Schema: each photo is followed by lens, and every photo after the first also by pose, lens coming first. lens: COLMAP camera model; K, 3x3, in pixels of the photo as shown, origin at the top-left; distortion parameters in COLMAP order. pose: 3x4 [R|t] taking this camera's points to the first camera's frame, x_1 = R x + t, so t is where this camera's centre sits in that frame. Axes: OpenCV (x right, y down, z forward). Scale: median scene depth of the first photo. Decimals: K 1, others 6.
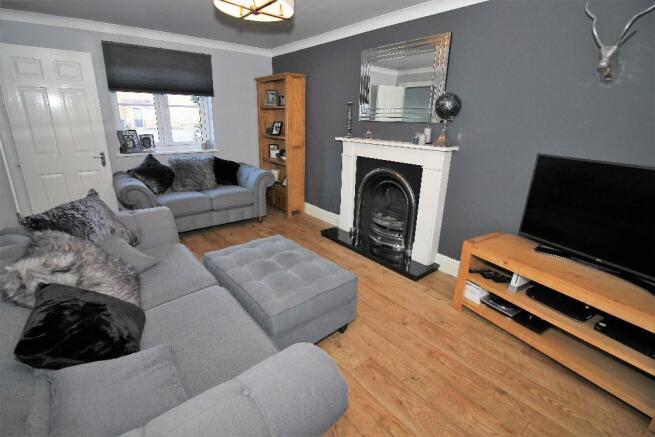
lens RADIAL K [[328.0, 0, 352.5], [0, 328.0, 202.1], [0, 0, 1]] dist [-0.019790, -0.001842]
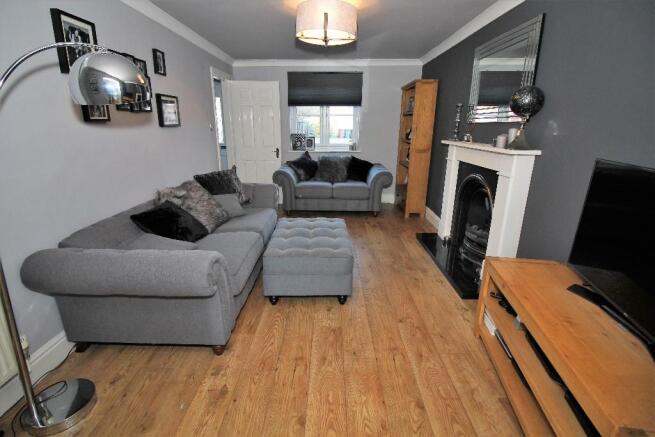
lens RADIAL K [[328.0, 0, 293.7], [0, 328.0, 193.4], [0, 0, 1]] dist [-0.019790, -0.001842]
pose [[0.706540, 0.123359, -0.696838, 0.323788], [-0.159366, 0.987132, 0.013164, 0.015128], [0.689495, 0.101751, 0.717108, 0.013425]]
